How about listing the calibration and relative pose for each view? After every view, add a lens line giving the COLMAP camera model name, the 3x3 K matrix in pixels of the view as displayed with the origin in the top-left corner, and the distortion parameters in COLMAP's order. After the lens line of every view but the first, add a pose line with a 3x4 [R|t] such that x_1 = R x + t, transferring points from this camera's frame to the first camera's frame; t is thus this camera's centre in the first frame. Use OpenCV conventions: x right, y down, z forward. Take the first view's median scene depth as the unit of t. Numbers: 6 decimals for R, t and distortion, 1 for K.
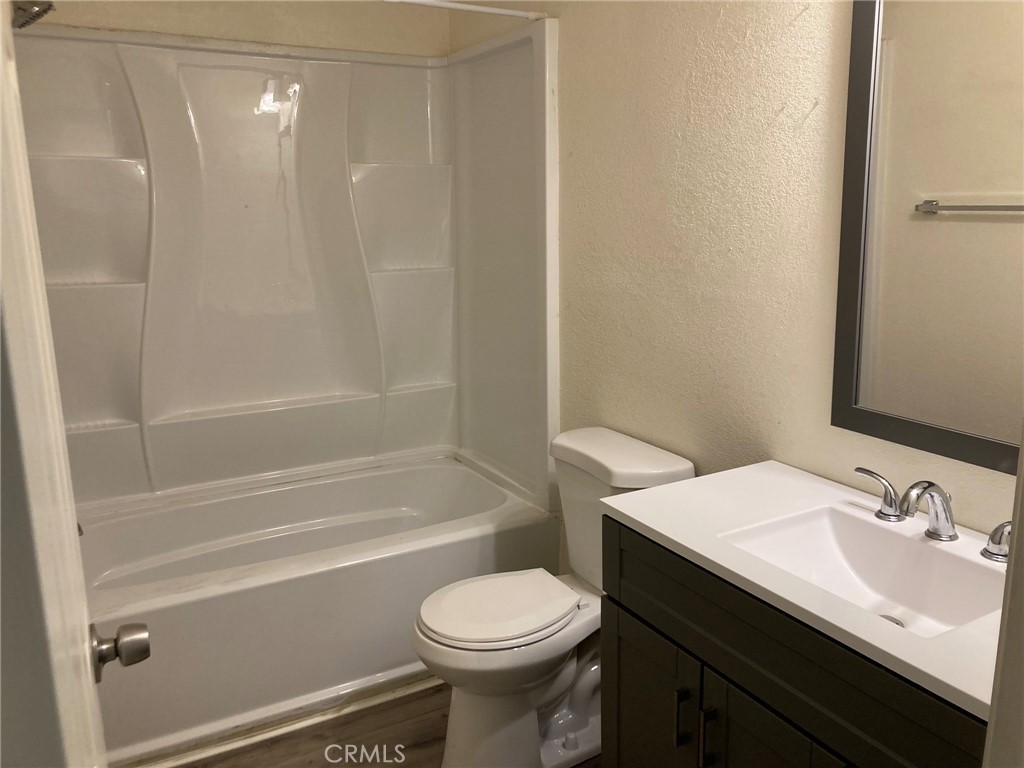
lens RADIAL K [[823.8, 0, 503.8], [0, 823.8, 370.7], [0, 0, 1]] dist [0.028636, -0.007424]
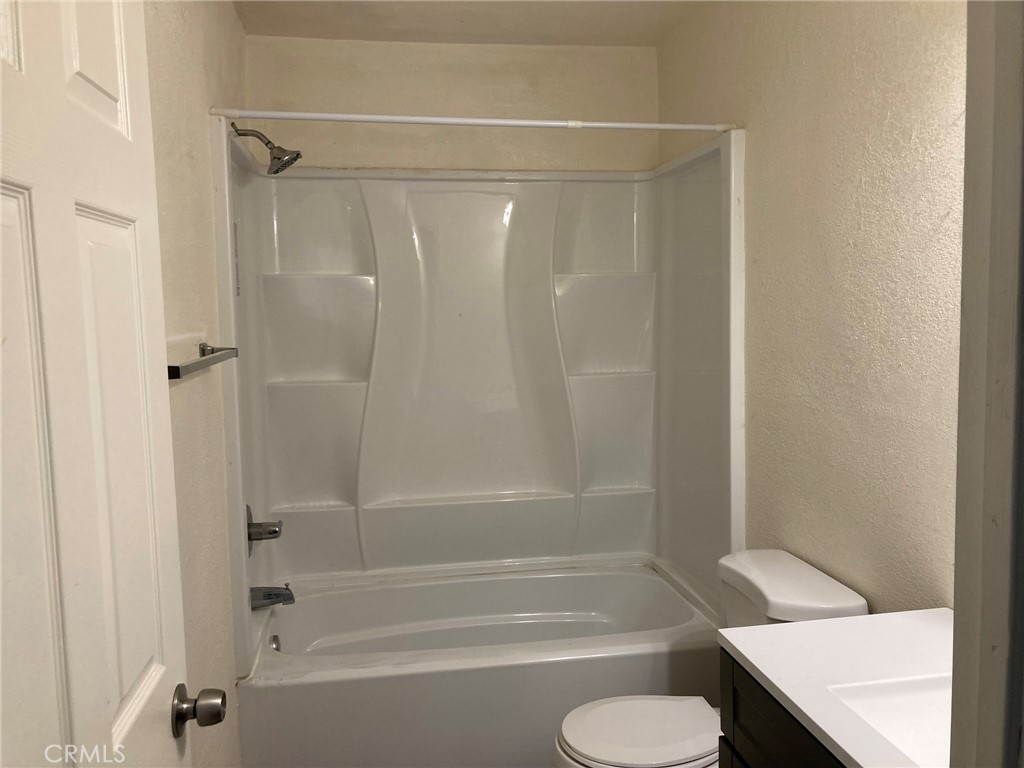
lens RADIAL K [[823.8, 0, 509.1], [0, 823.8, 375.9], [0, 0, 1]] dist [0.028636, -0.007424]
pose [[0.942852, 0.022748, -0.332434, 0.134815], [-0.059050, 0.993283, -0.099510, -0.014731], [0.327937, 0.113454, 0.937862, 0.006387]]
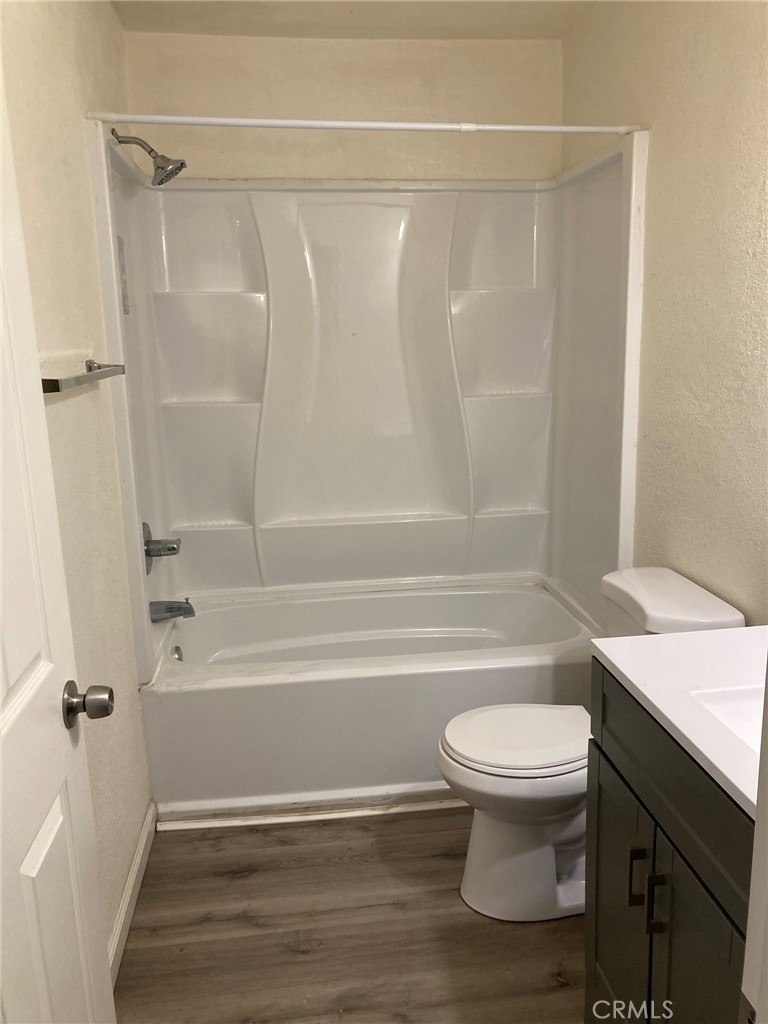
lens RADIAL K [[823.8, 0, 391.1], [0, 823.8, 510.1], [0, 0, 1]] dist [0.028636, -0.007424]
pose [[0.931181, 0.069923, -0.357788, 0.159174], [-0.062712, 0.997527, 0.031733, -0.006956], [0.359123, -0.007112, 0.933263, 0.011508]]
